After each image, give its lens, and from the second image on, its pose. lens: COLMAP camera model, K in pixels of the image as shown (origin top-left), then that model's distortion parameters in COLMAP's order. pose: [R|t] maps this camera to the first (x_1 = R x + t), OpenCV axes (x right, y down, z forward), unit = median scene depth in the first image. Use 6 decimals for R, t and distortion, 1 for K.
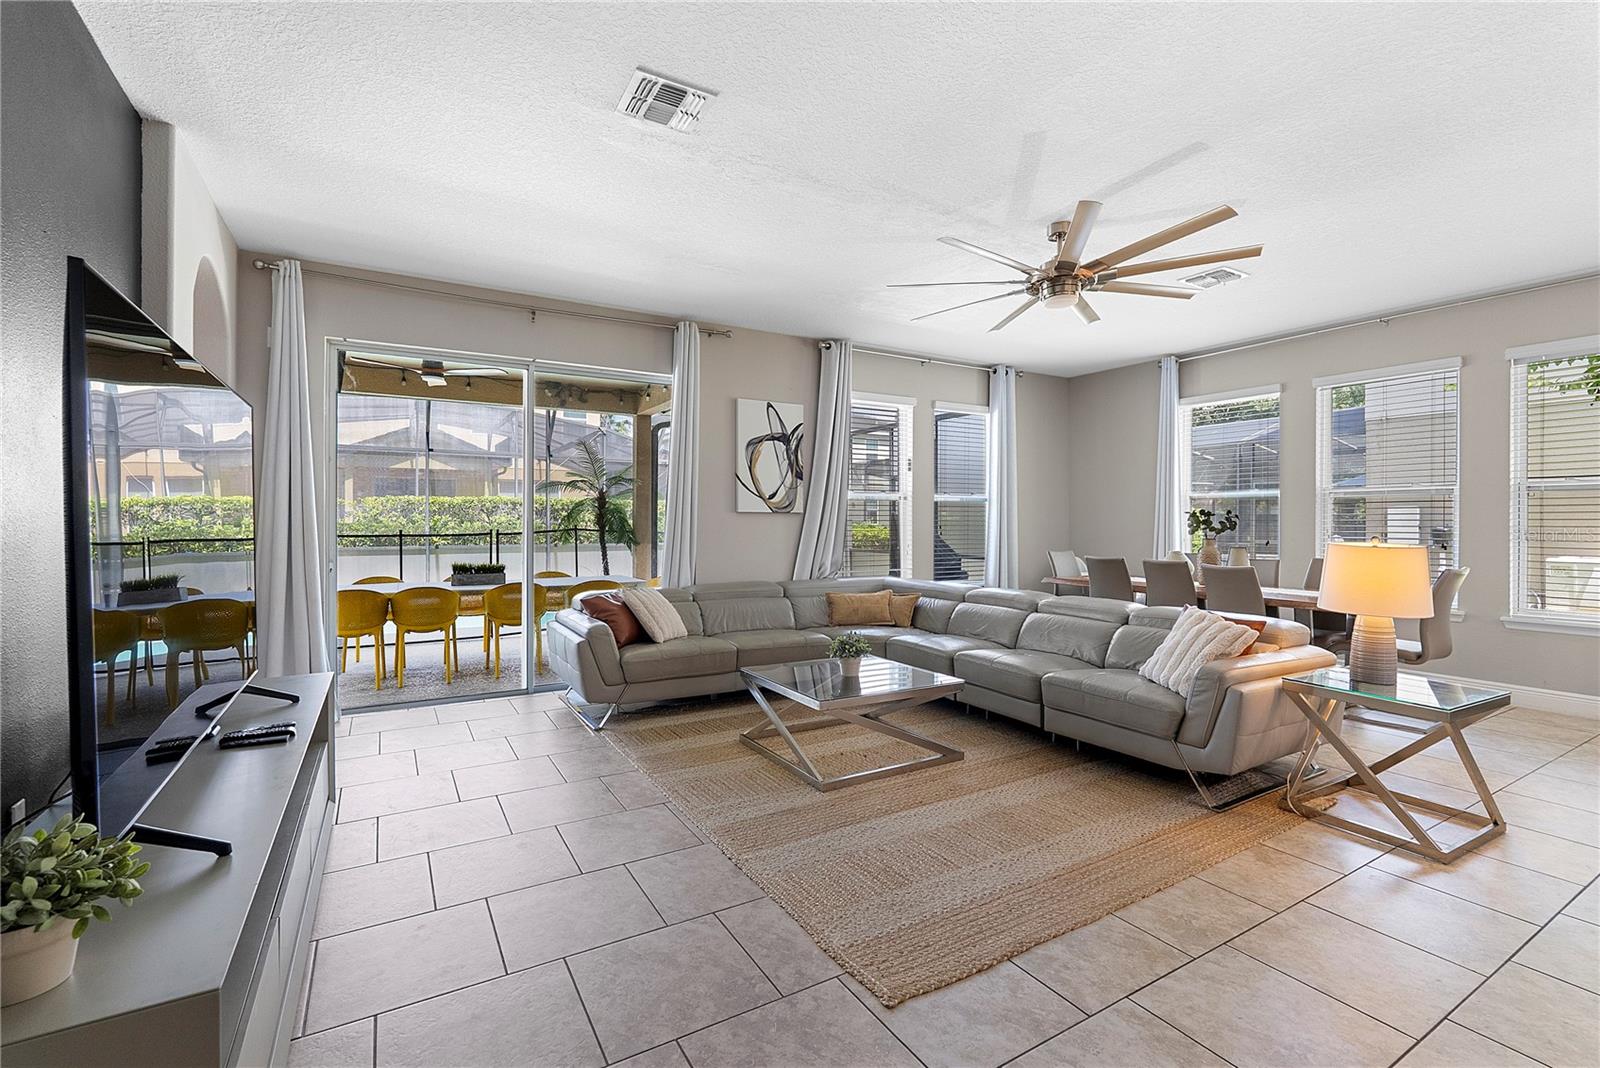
lens RADIAL K [[715.8, 0, 802.7], [0, 715.8, 518.5], [0, 0, 1]] dist [-0.007126, 0.002441]
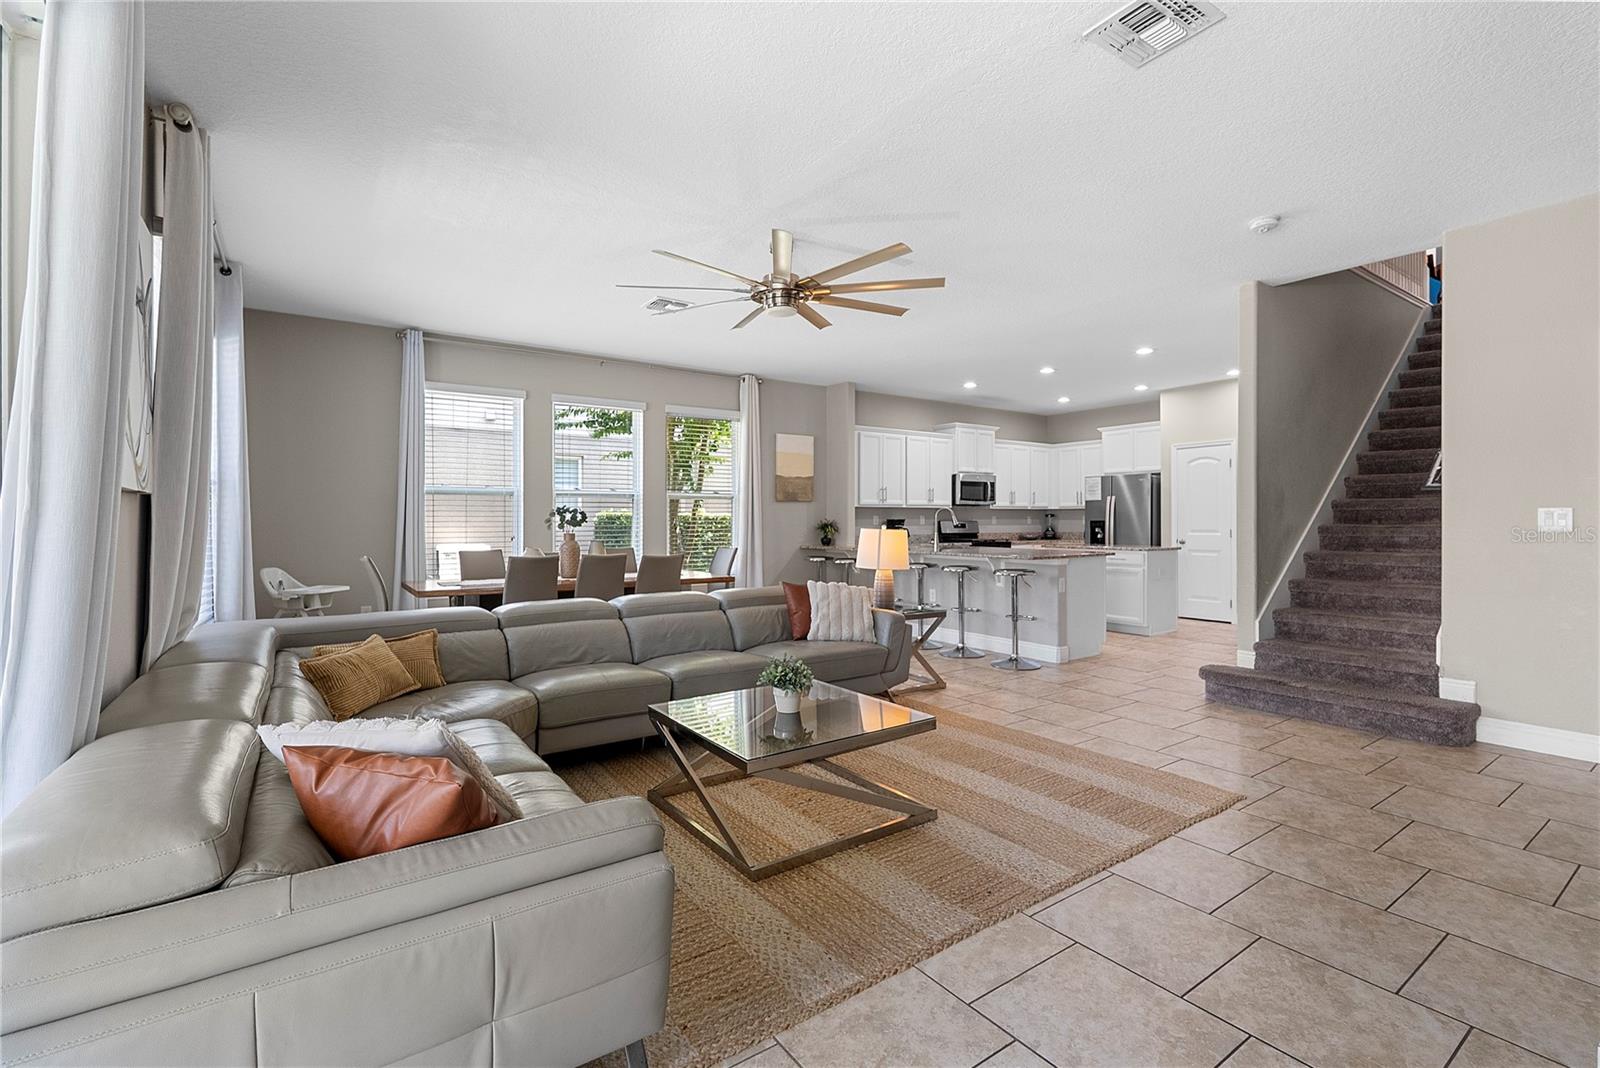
lens RADIAL K [[715.8, 0, 802.8], [0, 715.8, 521.1], [0, 0, 1]] dist [-0.007126, 0.002441]
pose [[-0.079340, -0.003428, 0.996842, -0.461611], [-0.002071, 0.999992, 0.003274, 0.005222], [-0.996845, -0.001804, -0.079347, 0.674970]]
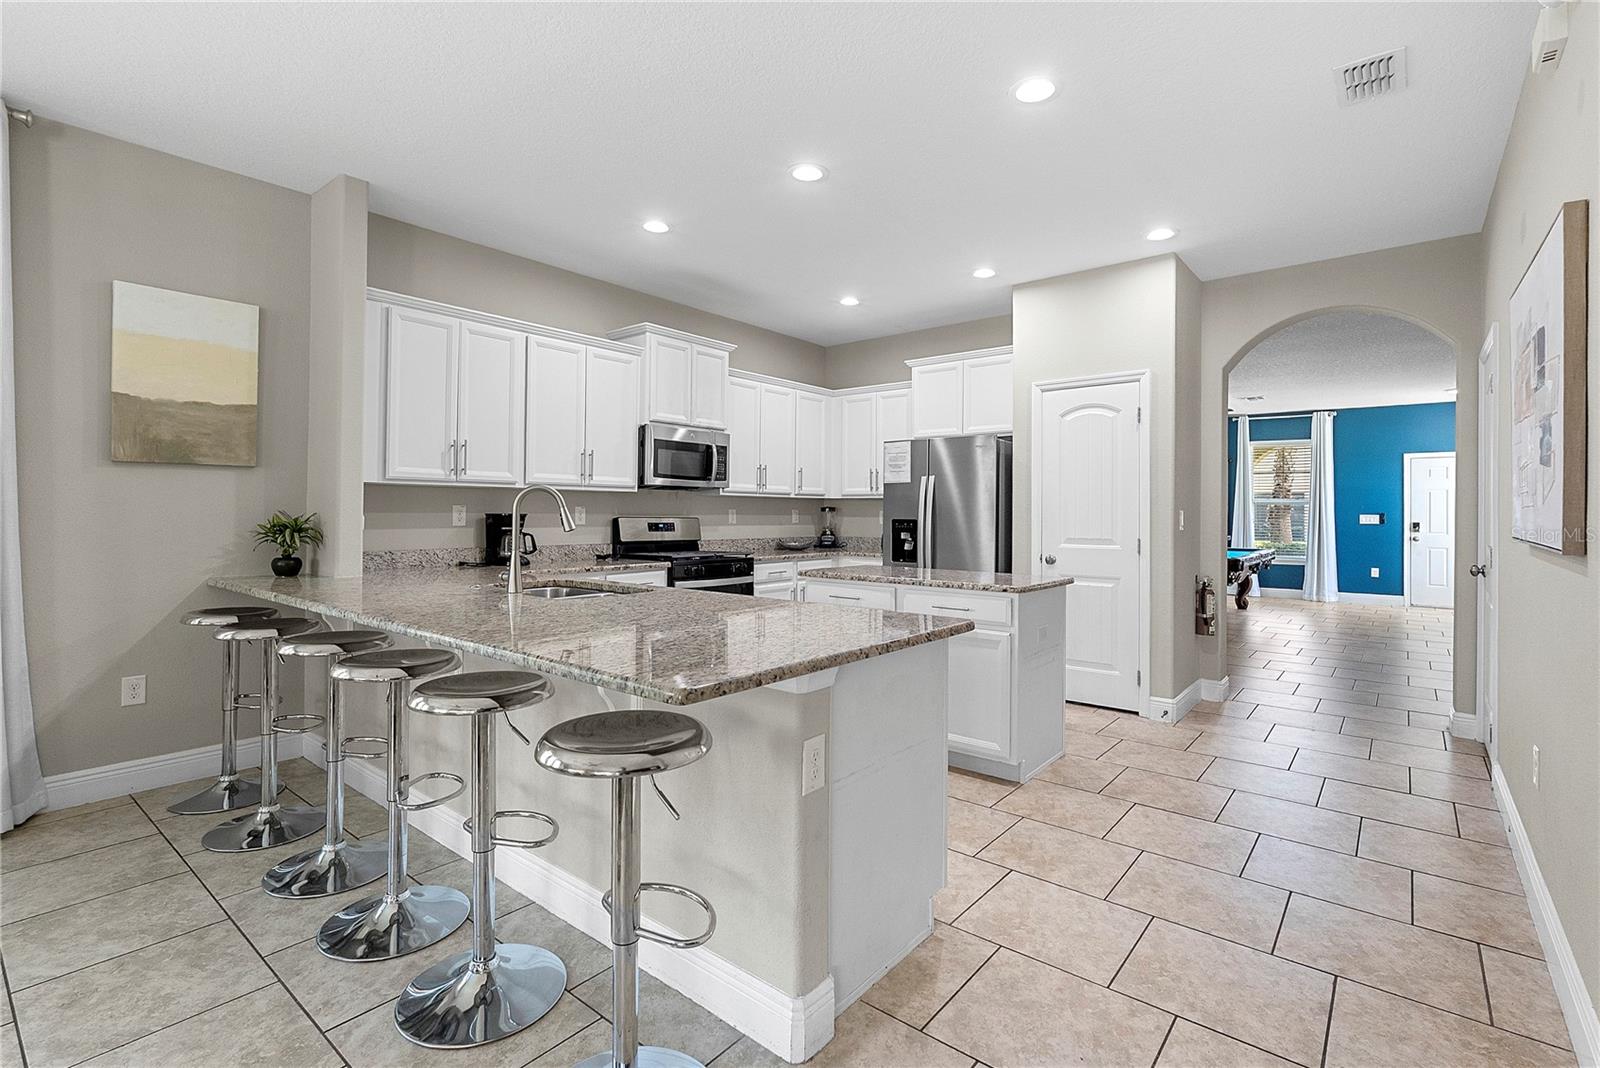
lens RADIAL K [[715.8, 0, 789.3], [0, 715.8, 520.2], [0, 0, 1]] dist [-0.007126, 0.002441]
pose [[-0.326037, -0.014219, 0.945250, 0.271655], [-0.012914, 0.999861, 0.010586, 0.001676], [-0.945269, -0.008755, -0.326175, 0.323485]]
